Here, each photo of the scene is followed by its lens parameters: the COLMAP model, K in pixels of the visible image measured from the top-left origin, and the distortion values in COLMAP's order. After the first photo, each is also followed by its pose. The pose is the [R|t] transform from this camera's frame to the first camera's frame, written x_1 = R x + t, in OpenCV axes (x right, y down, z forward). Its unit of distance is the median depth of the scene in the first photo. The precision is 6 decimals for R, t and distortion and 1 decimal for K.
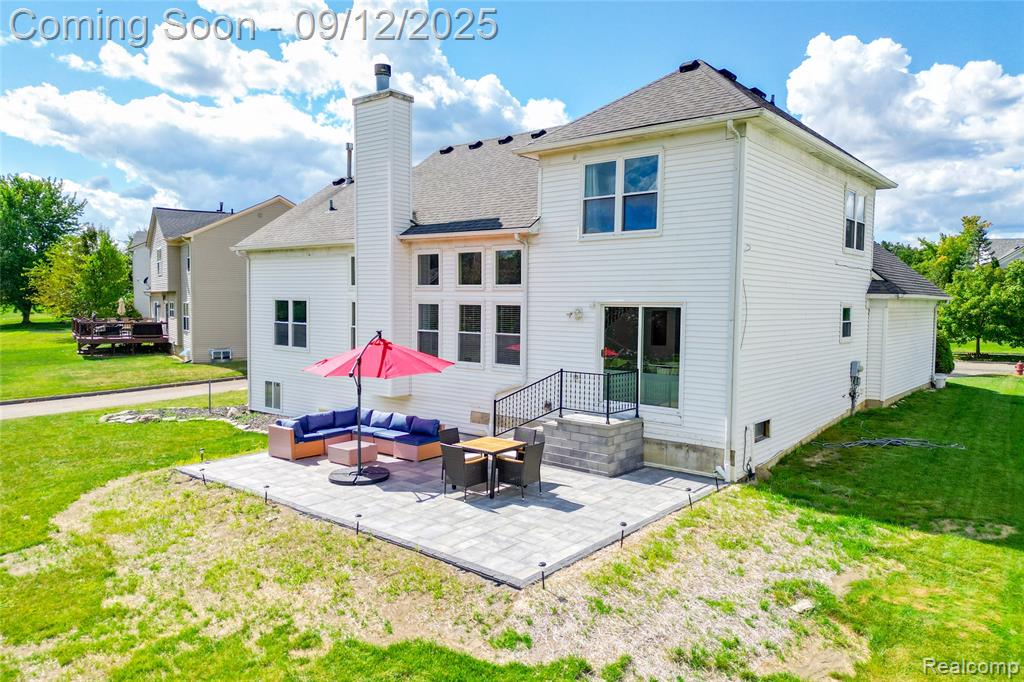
lens RADIAL K [[711.4, 0, 512.0], [0, 711.4, 341.0], [0, 0, 1]] dist [0.083609, -0.095062]
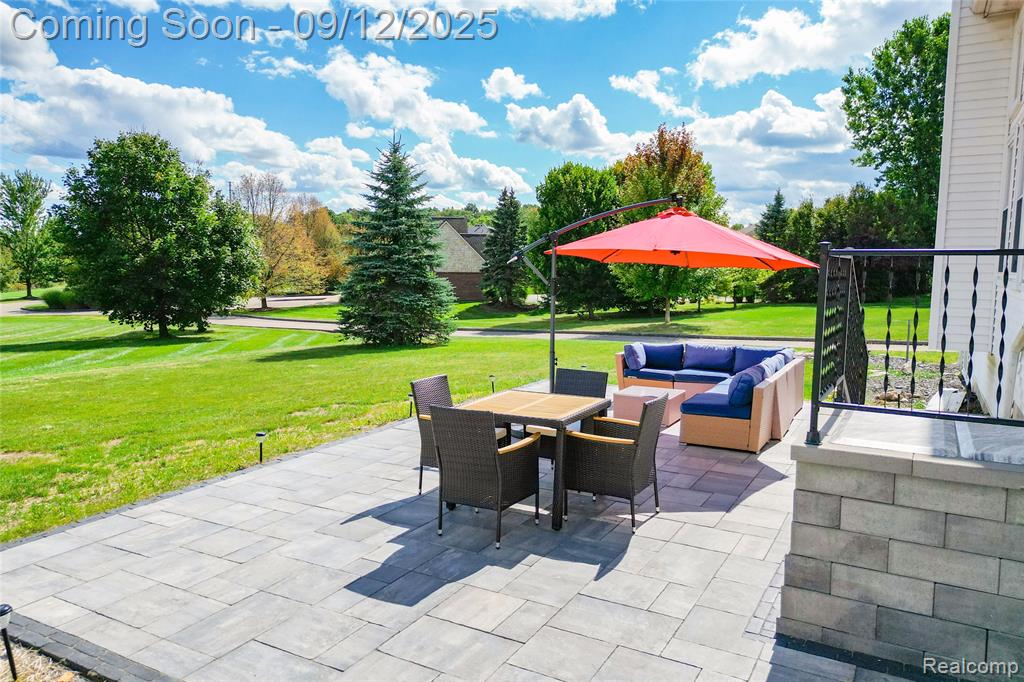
lens RADIAL K [[711.4, 0, 512.0], [0, 711.4, 341.0], [0, 0, 1]] dist [0.083609, -0.095062]
pose [[0.173271, 0.087125, -0.981013, 0.344581], [-0.061926, 0.995072, 0.077436, 0.062506], [0.982926, 0.047332, 0.177812, 0.786910]]
